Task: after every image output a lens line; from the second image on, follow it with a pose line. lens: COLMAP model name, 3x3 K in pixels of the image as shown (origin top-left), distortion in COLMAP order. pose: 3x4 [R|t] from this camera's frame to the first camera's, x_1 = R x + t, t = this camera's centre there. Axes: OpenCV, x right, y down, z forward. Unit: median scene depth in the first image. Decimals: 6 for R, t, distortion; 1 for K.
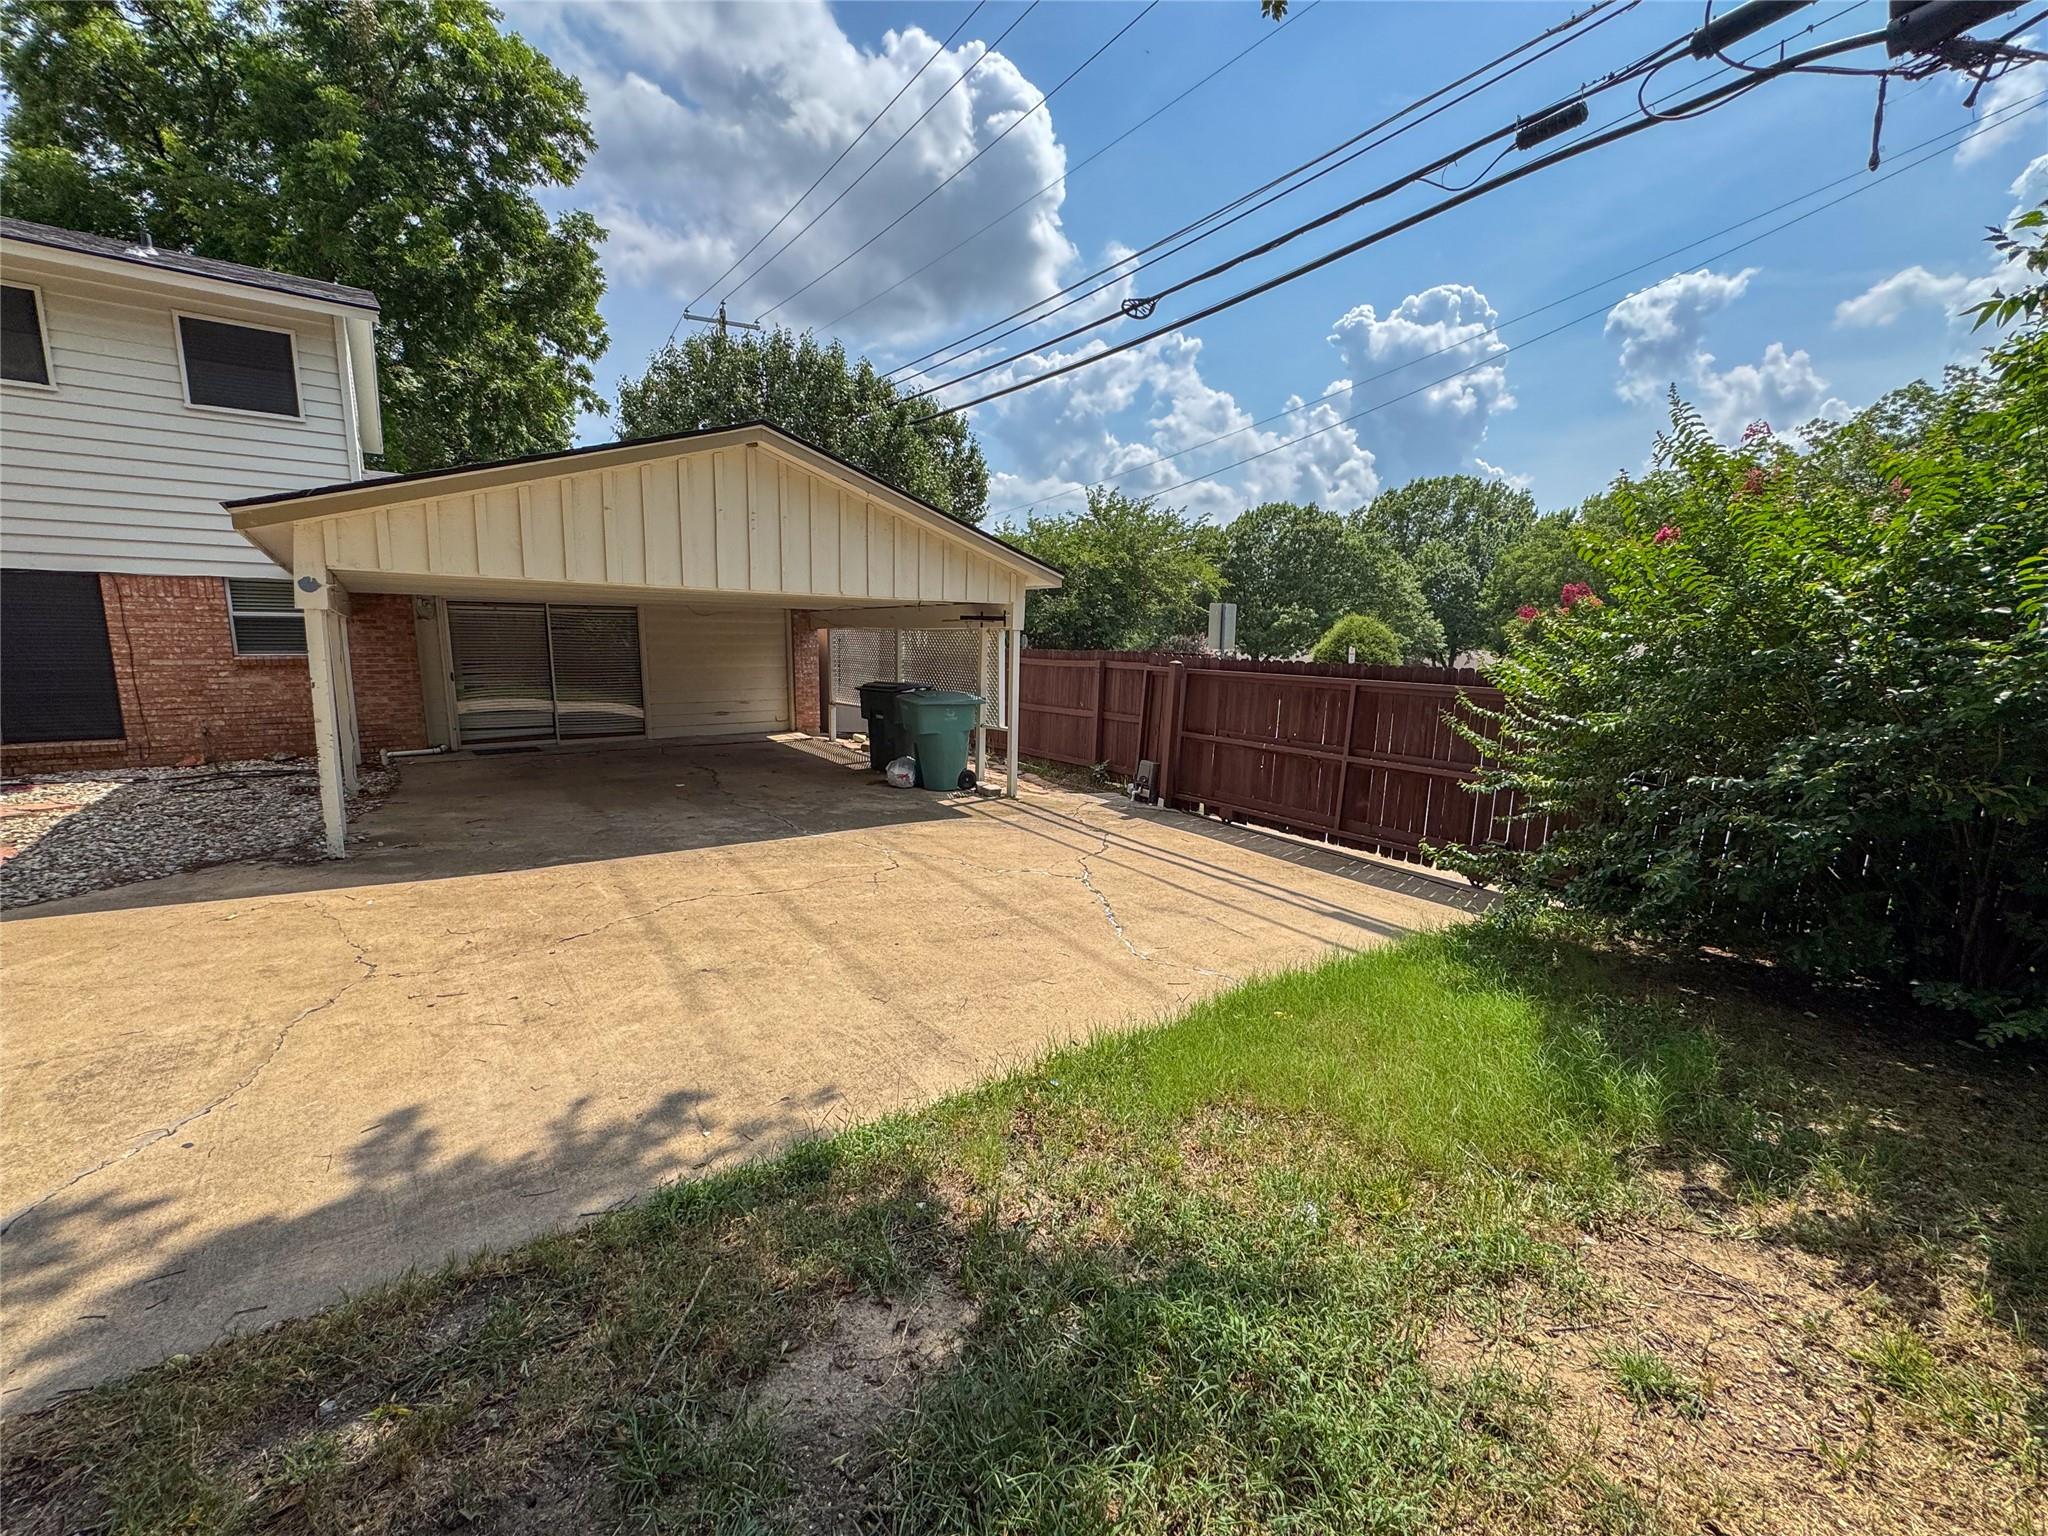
lens RADIAL K [[816.5, 0, 1024.0], [0, 816.5, 768.0], [0, 0, 1]] dist [-0.003739, 0.000849]
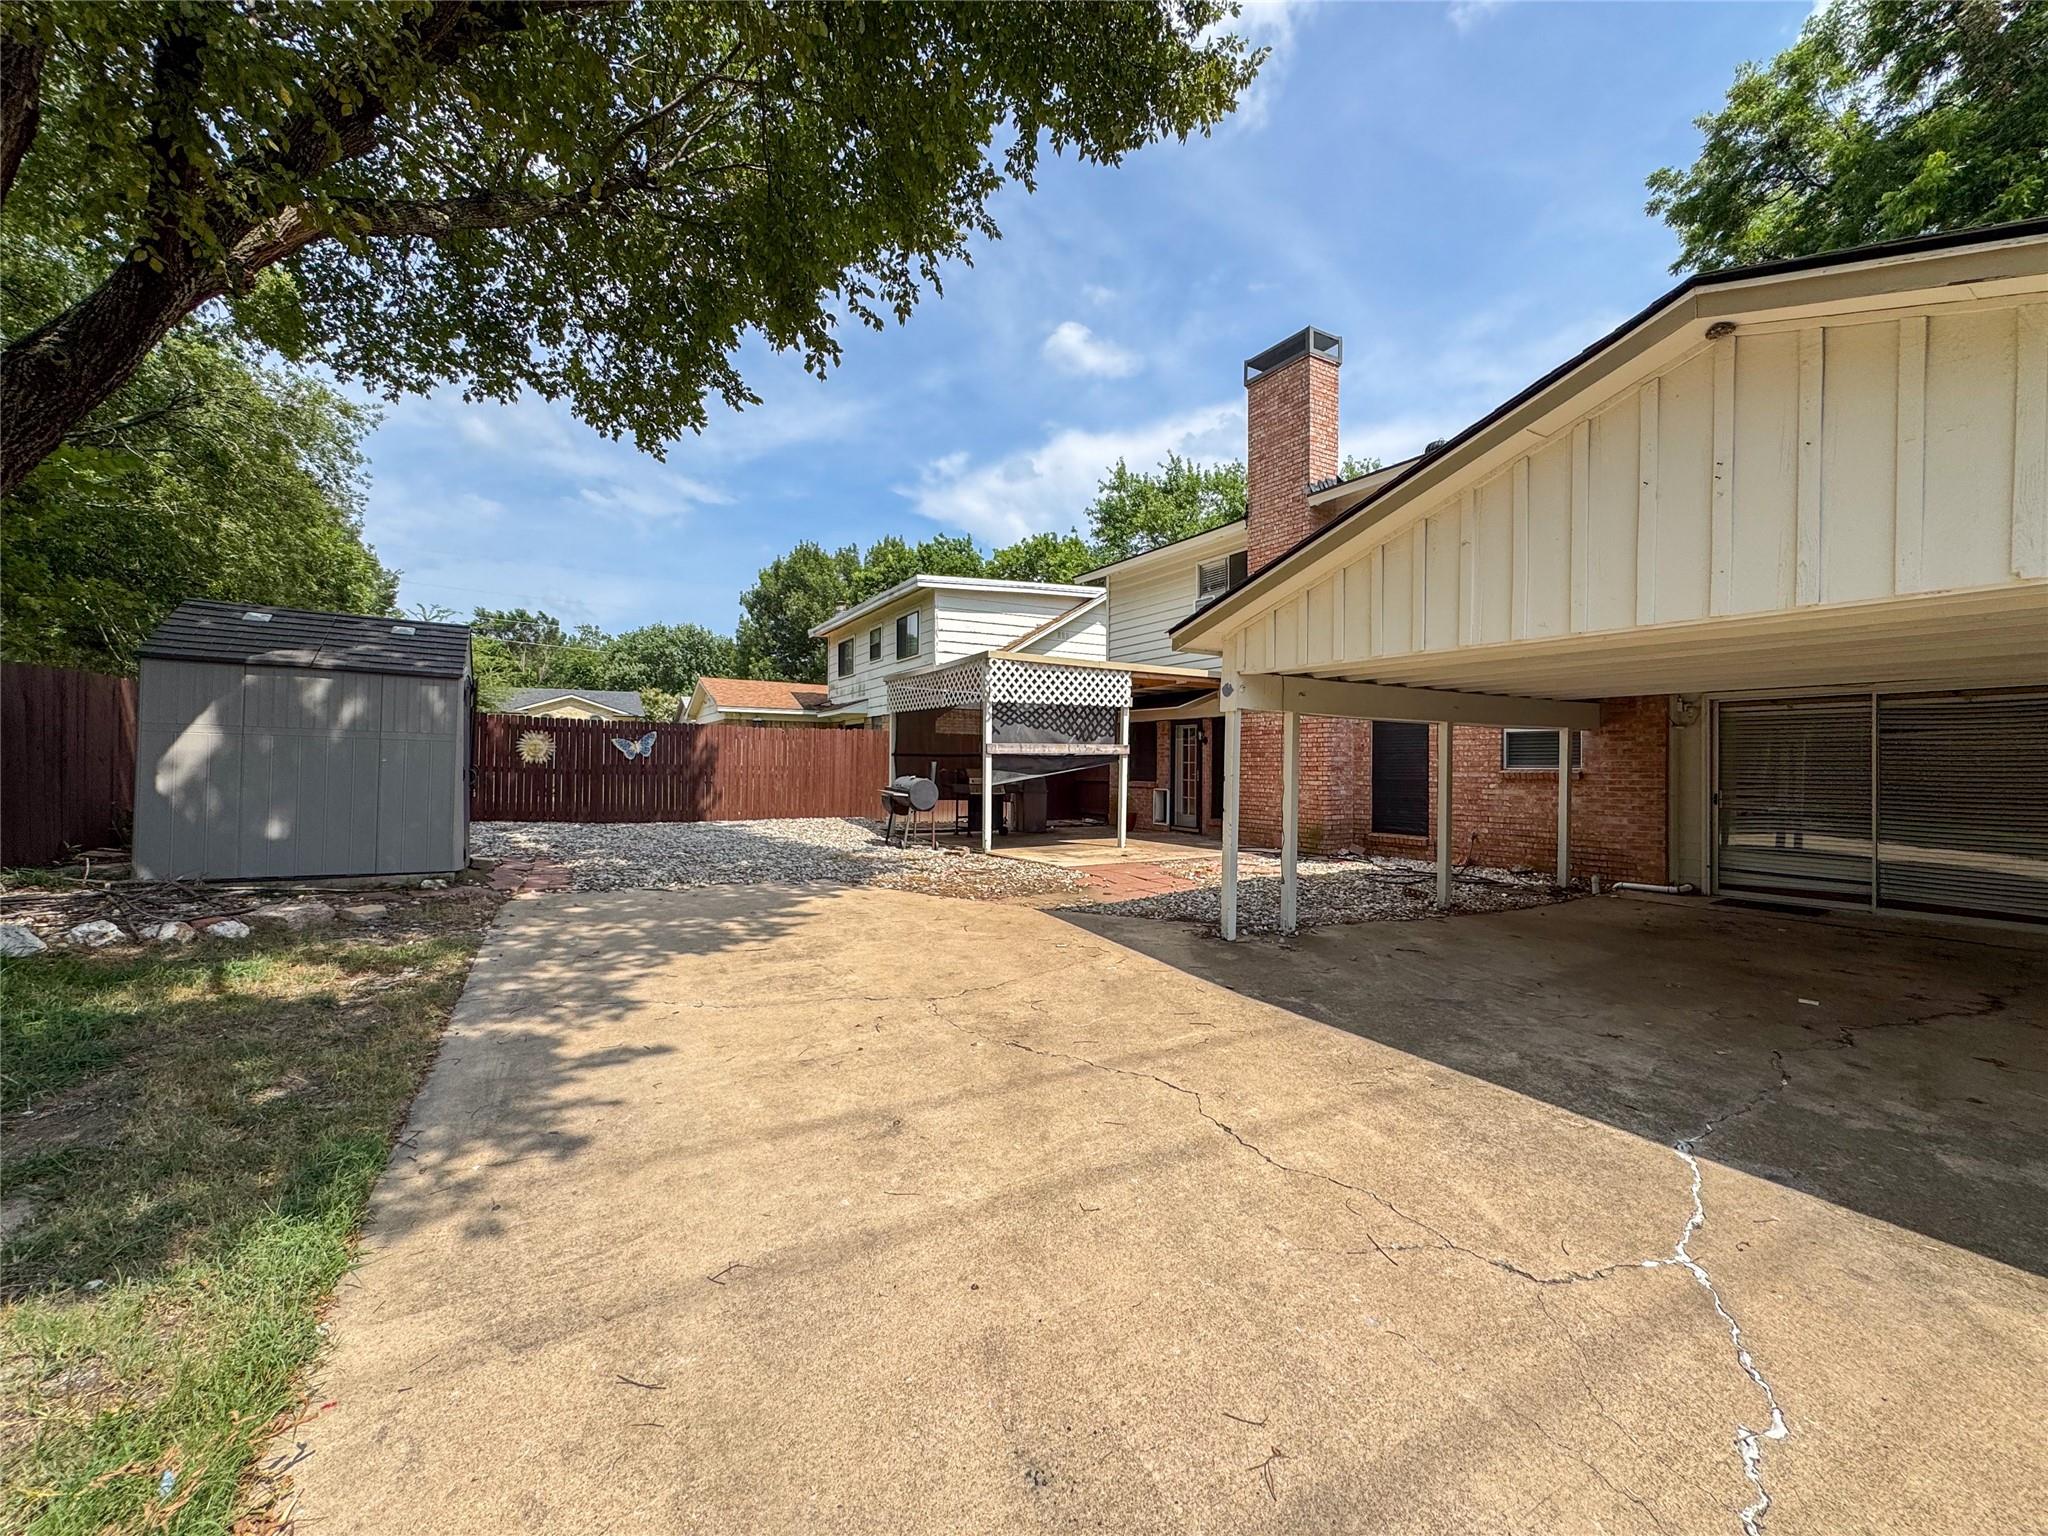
lens RADIAL K [[816.5, 0, 1024.0], [0, 816.5, 768.0], [0, 0, 1]] dist [-0.003739, 0.000849]
pose [[-0.124545, -0.008486, -0.992178, 0.164251], [-0.162125, 0.986698, 0.011912, -0.050915], [0.978879, 0.162341, -0.124264, 0.520001]]
